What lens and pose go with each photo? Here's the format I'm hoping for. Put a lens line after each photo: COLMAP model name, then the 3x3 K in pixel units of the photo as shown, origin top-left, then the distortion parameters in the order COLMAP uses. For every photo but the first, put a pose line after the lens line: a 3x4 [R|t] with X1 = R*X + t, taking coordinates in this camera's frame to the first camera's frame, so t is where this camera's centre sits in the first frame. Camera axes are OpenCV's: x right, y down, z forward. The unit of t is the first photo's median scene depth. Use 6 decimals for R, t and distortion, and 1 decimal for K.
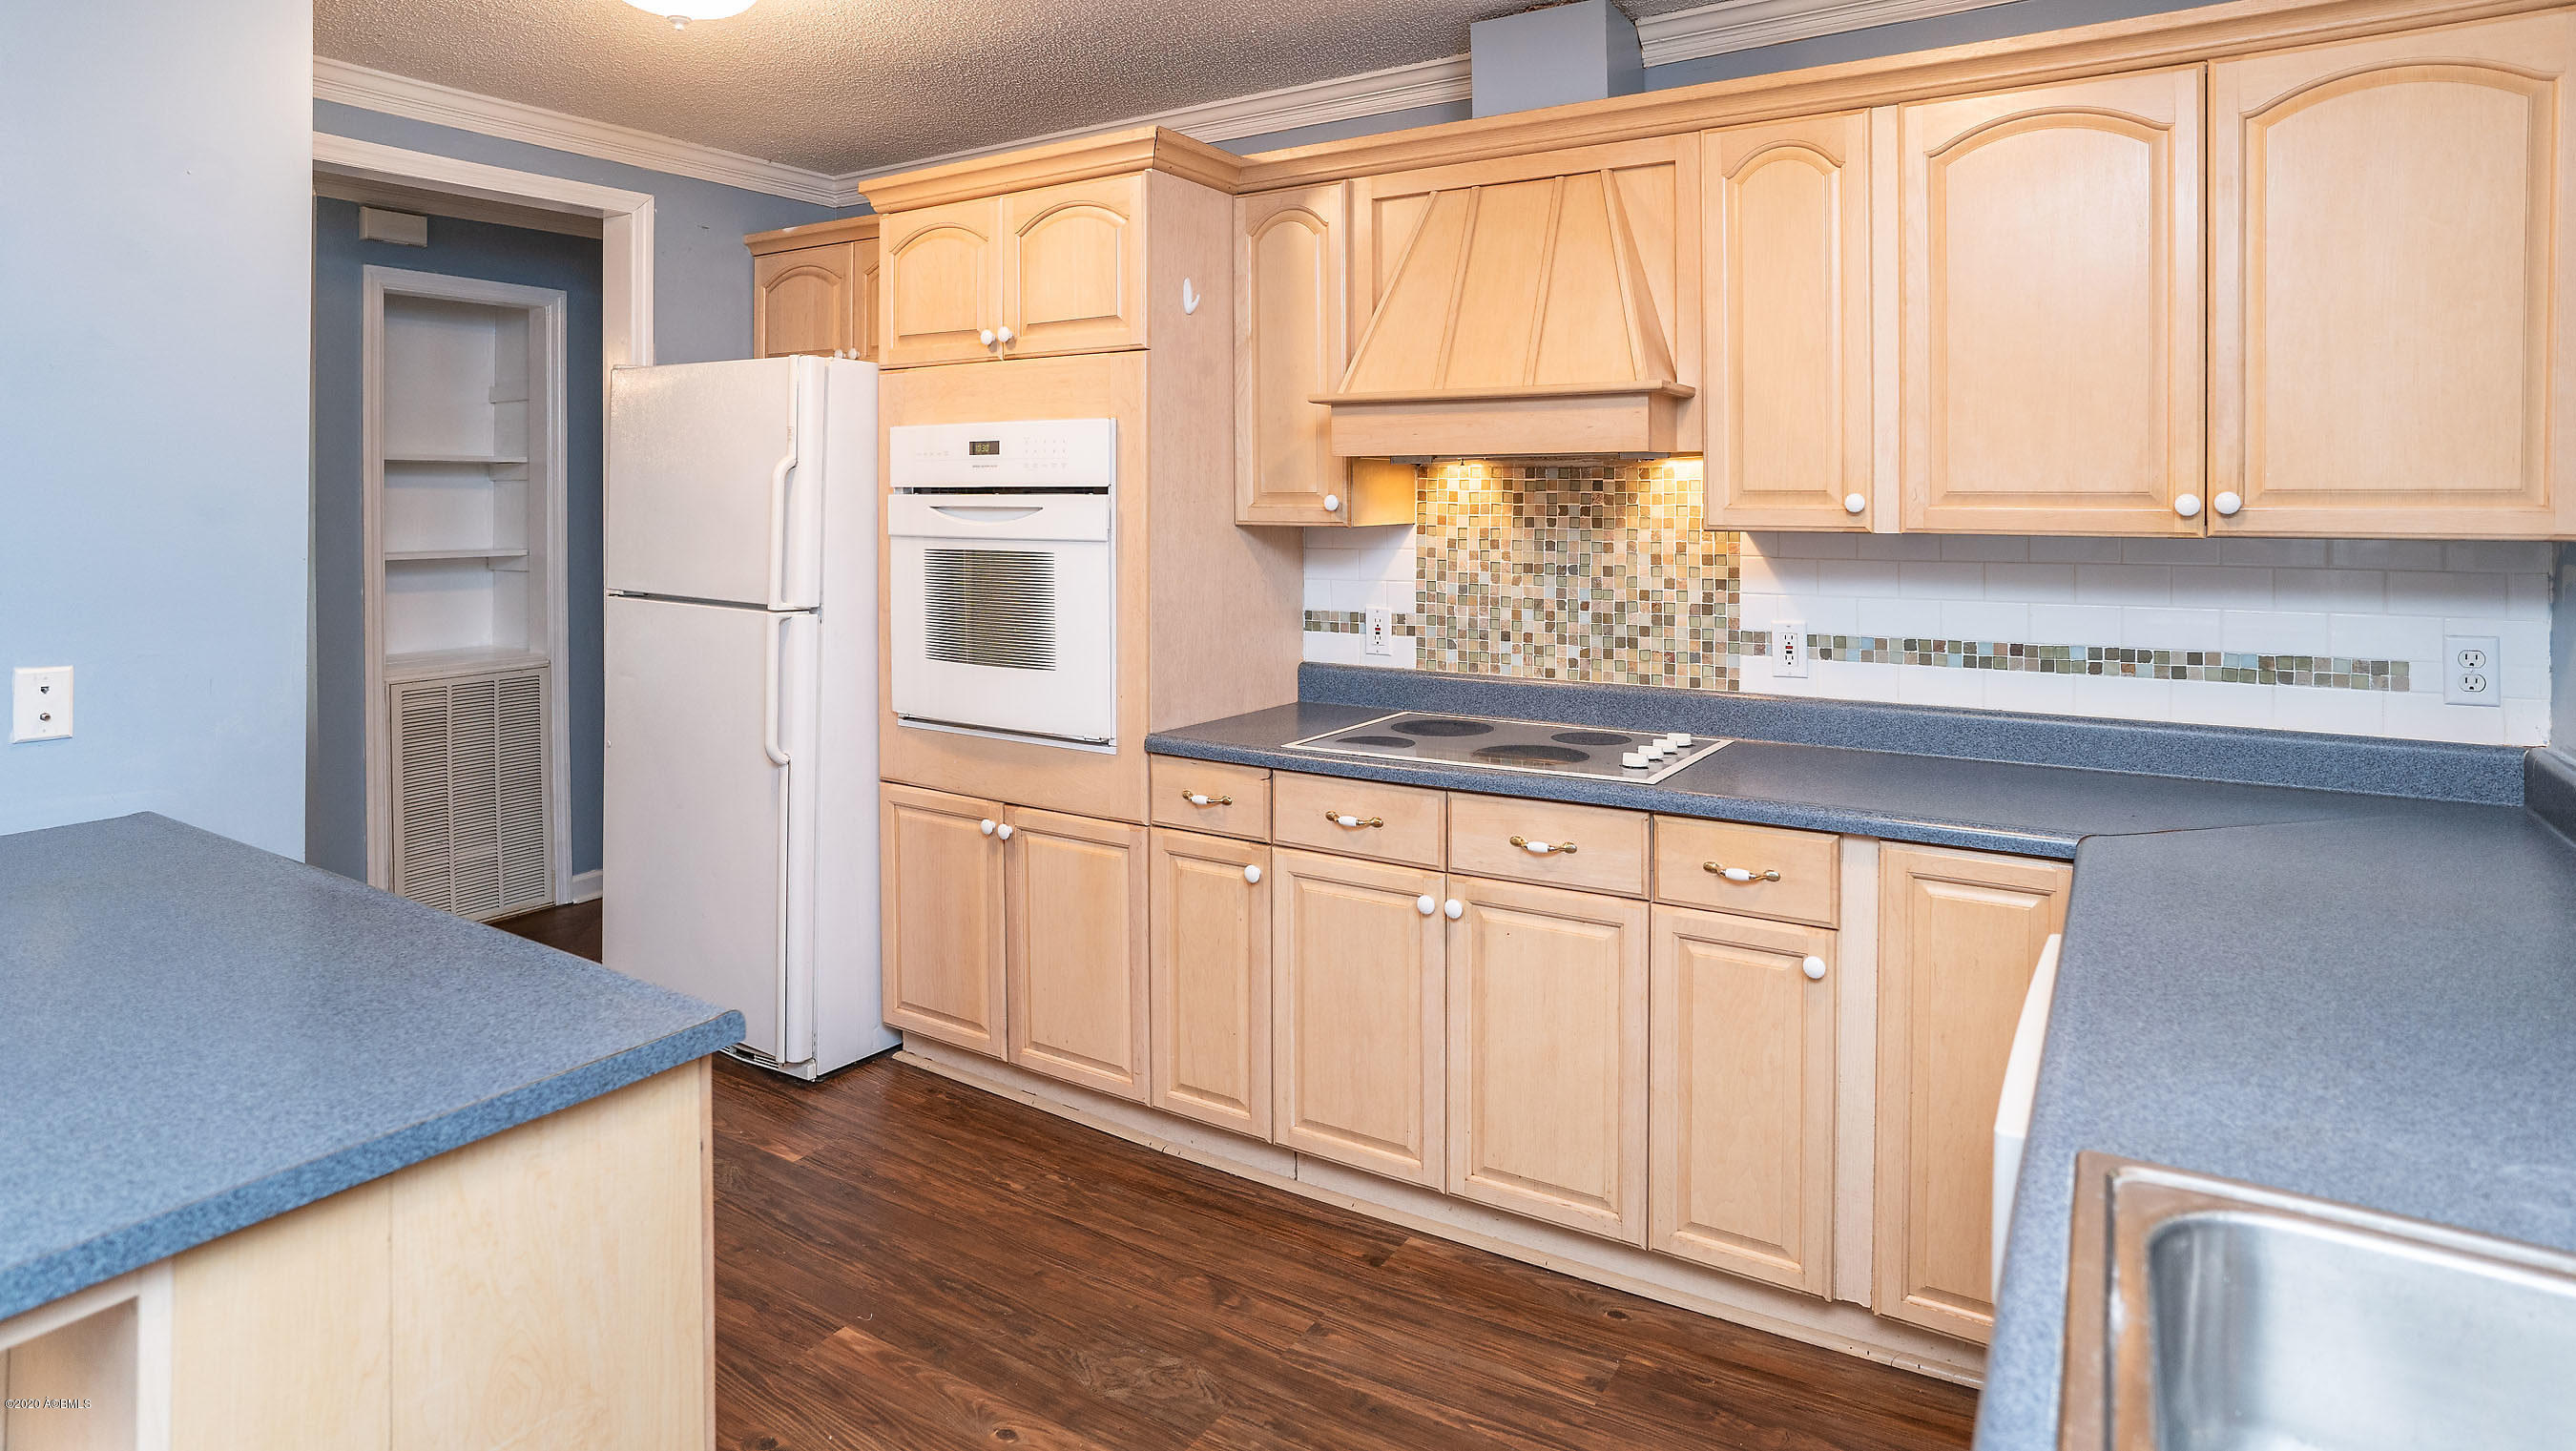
lens RADIAL K [[1354.7, 0, 1305.2], [0, 1354.7, 503.4], [0, 0, 1]] dist [-0.053238, 0.027724]
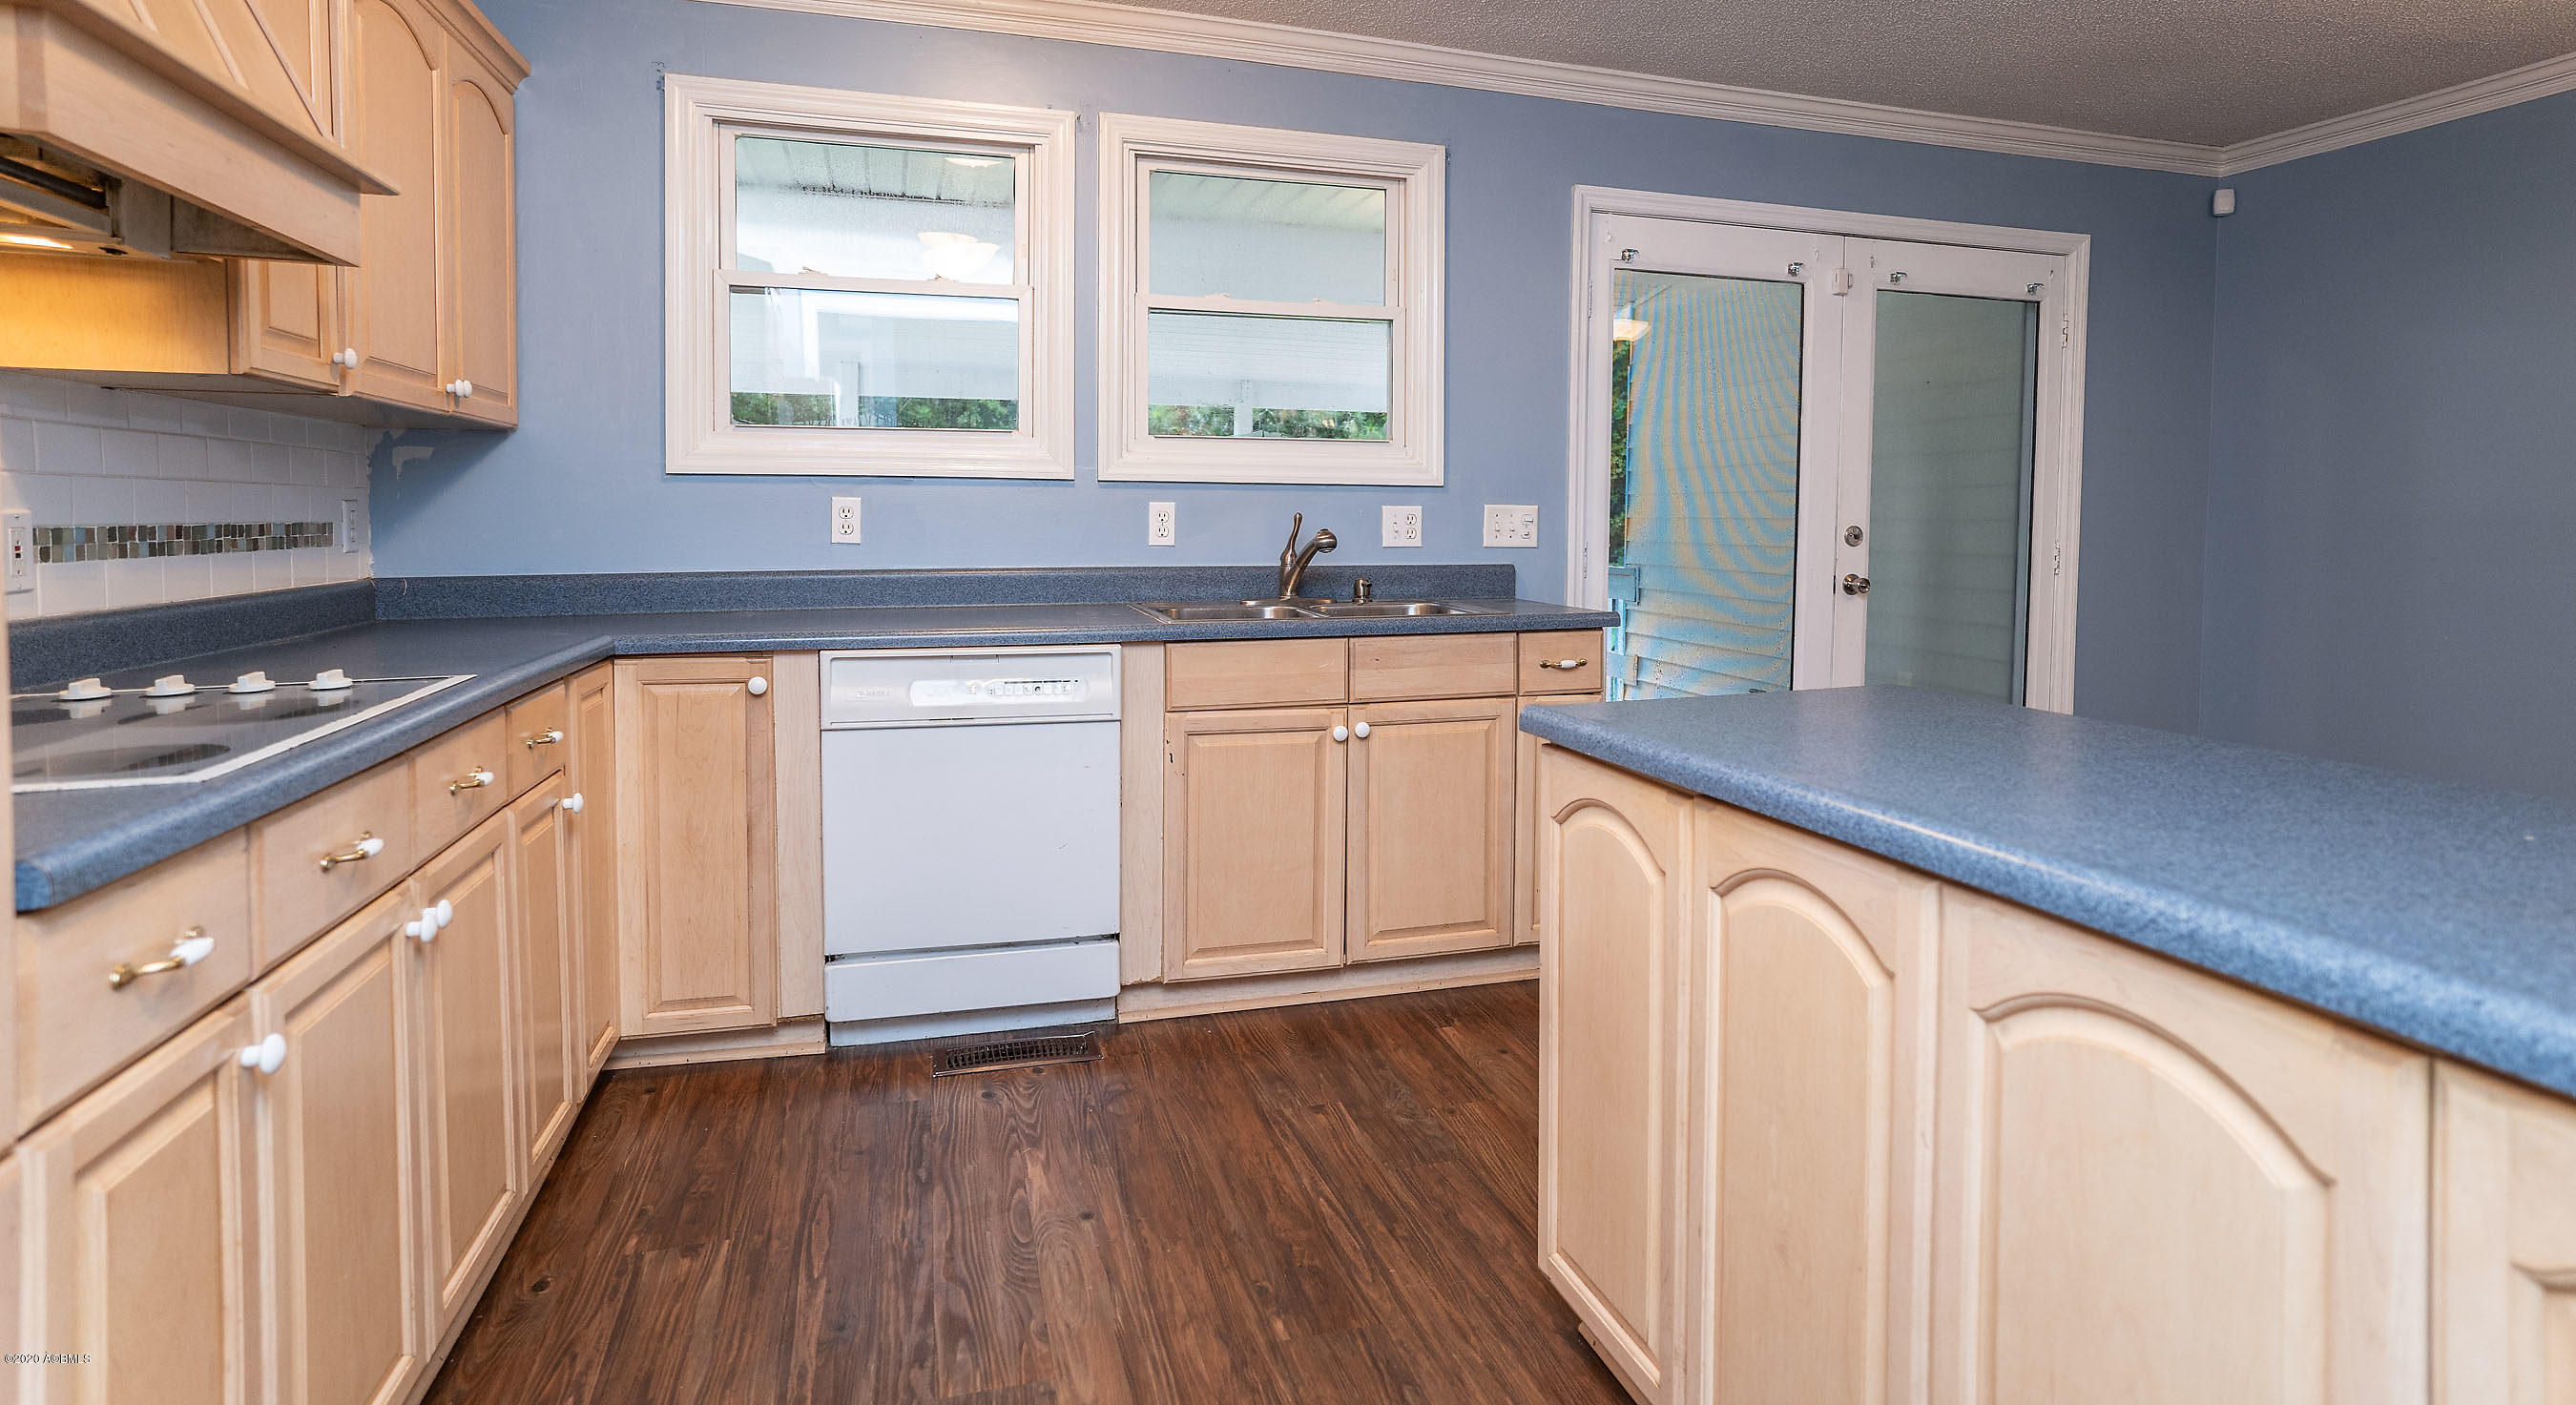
lens RADIAL K [[1338.7, 0, 1366.2], [0, 1338.7, 580.8], [0, 0, 1]] dist [-0.024714, 0.009985]
pose [[-0.767025, -0.033607, 0.640736, -0.573033], [0.000657, 0.998586, 0.053164, 0.085230], [-0.641617, 0.041199, -0.765918, 1.041272]]
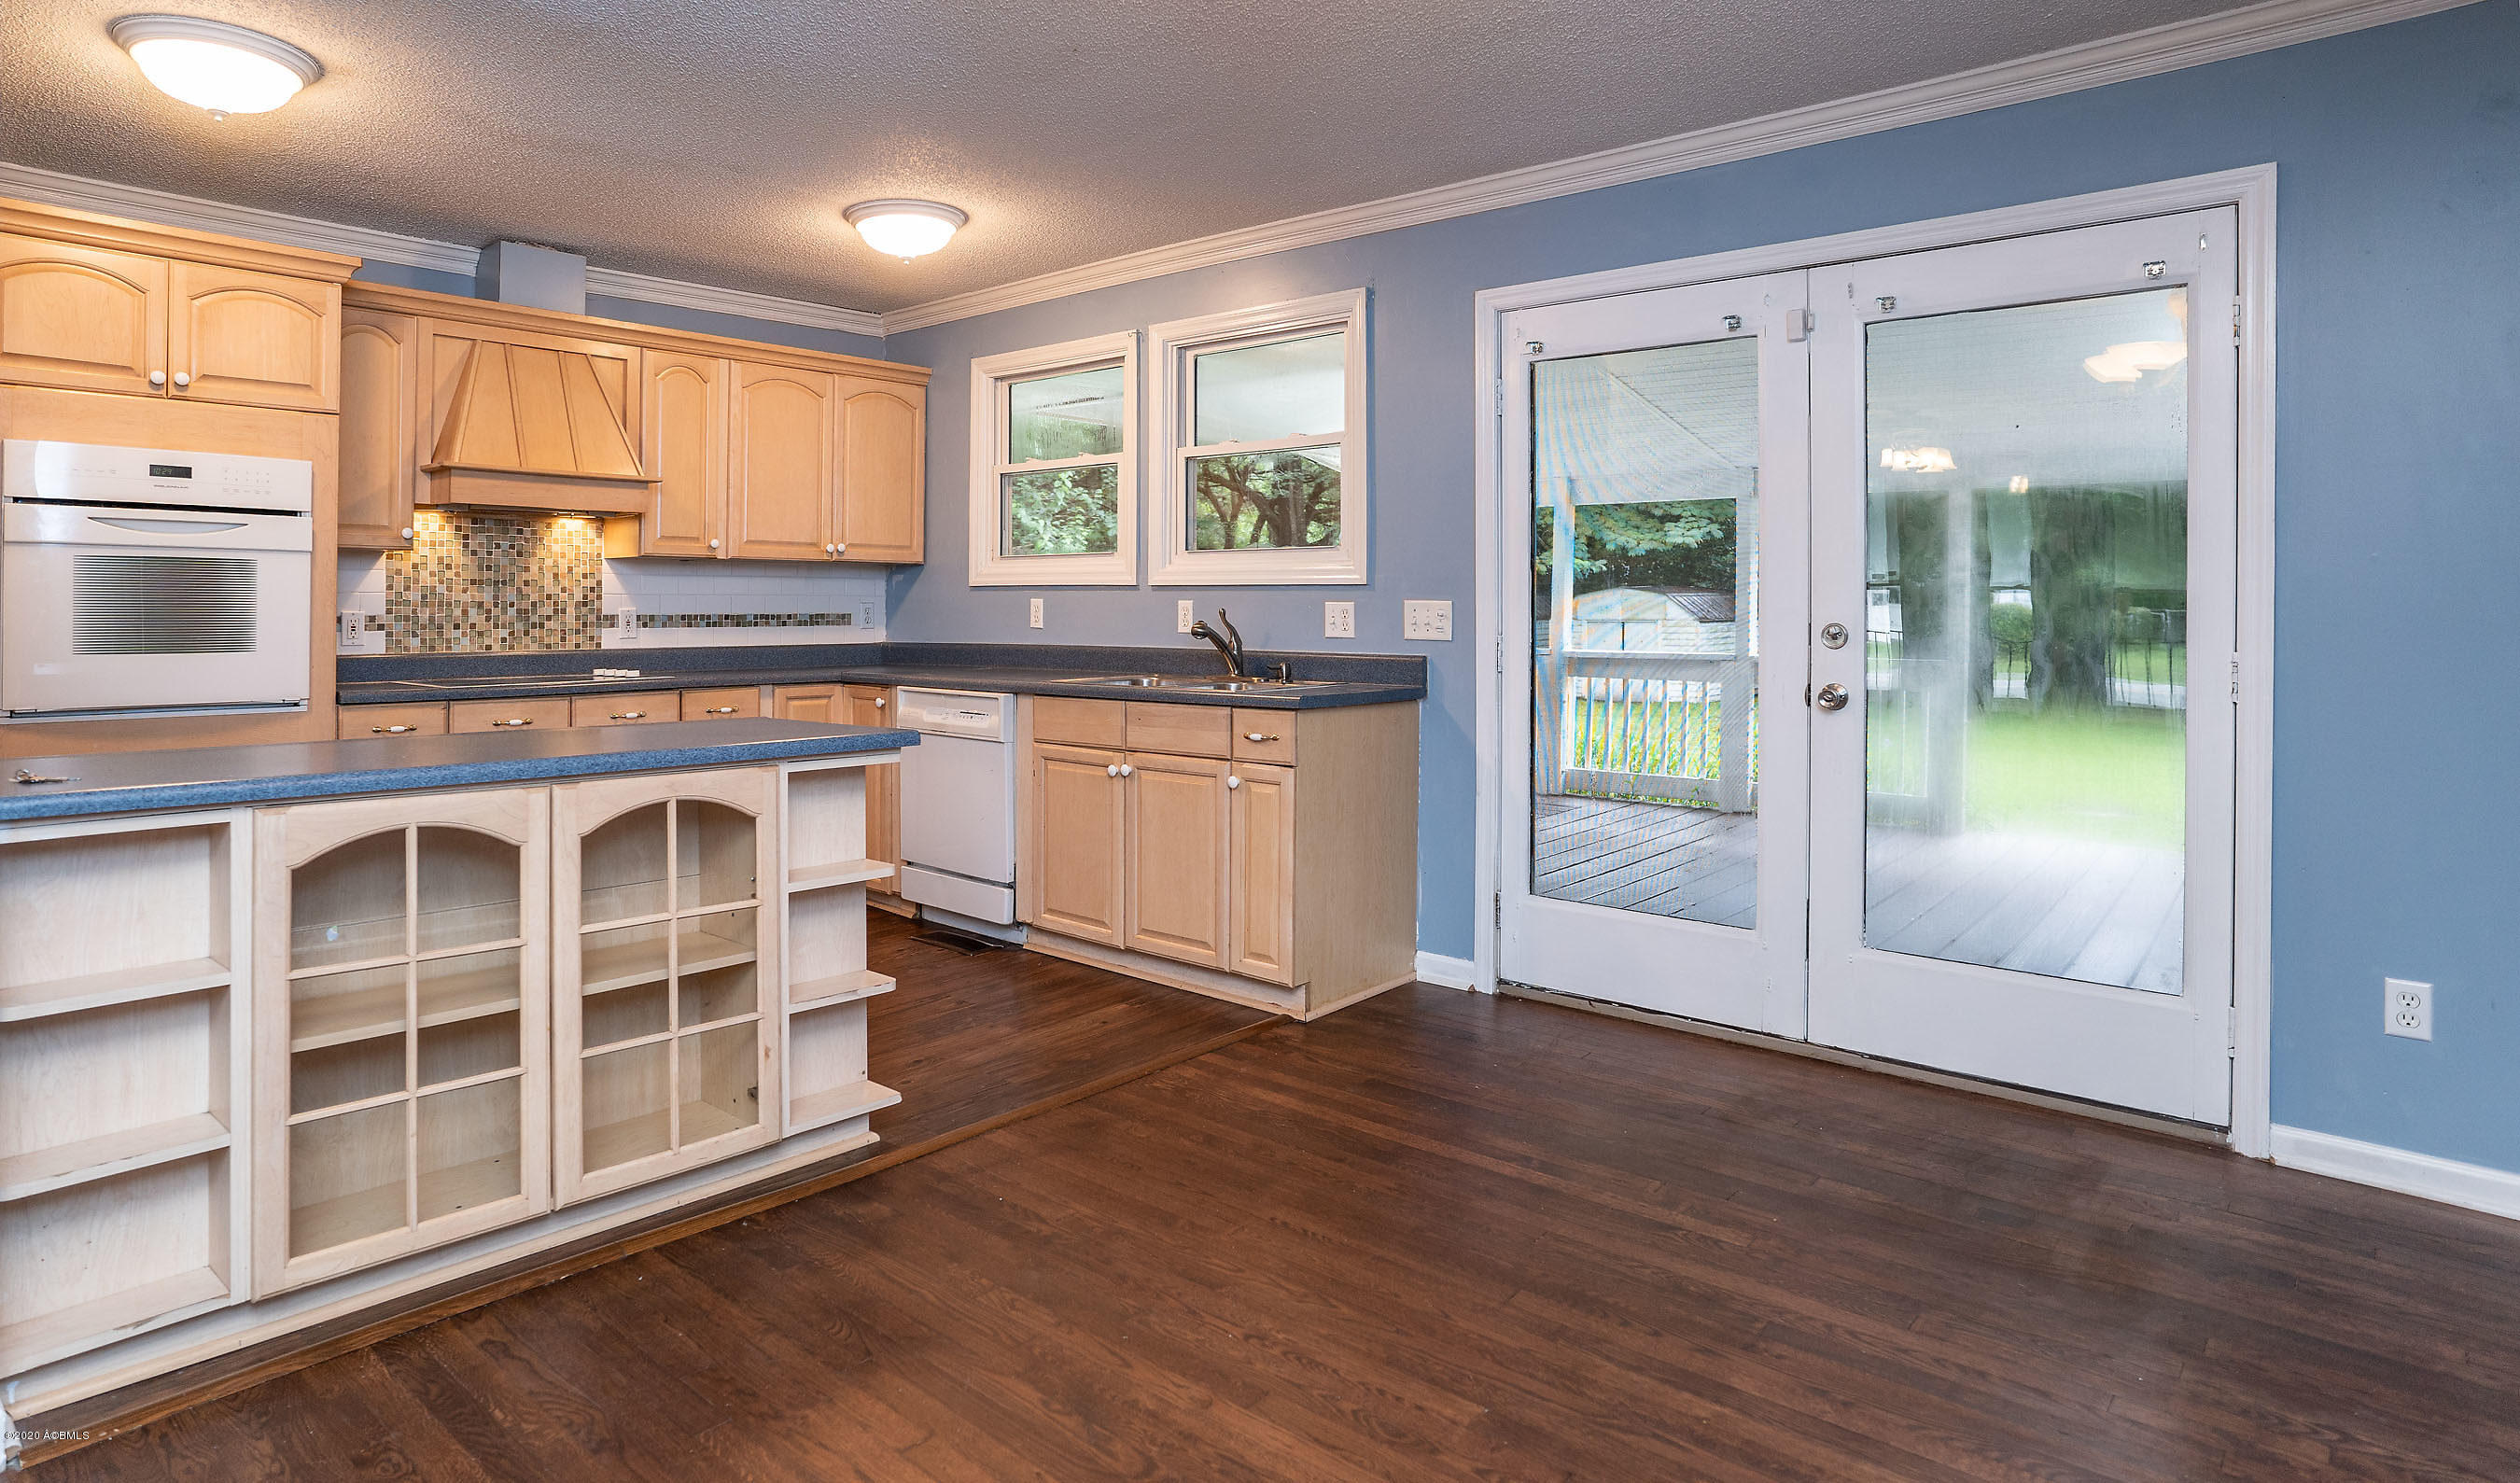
lens RADIAL K [[1384.5, 0, 1181.3], [0, 1384.5, 605.3], [0, 0, 1]] dist [-0.055988, 0.016412]
pose [[0.184722, 0.005474, 0.982776, -1.333128], [0.003157, 0.999976, -0.006163, 0.094106], [-0.982786, 0.004241, 0.184700, -0.105831]]
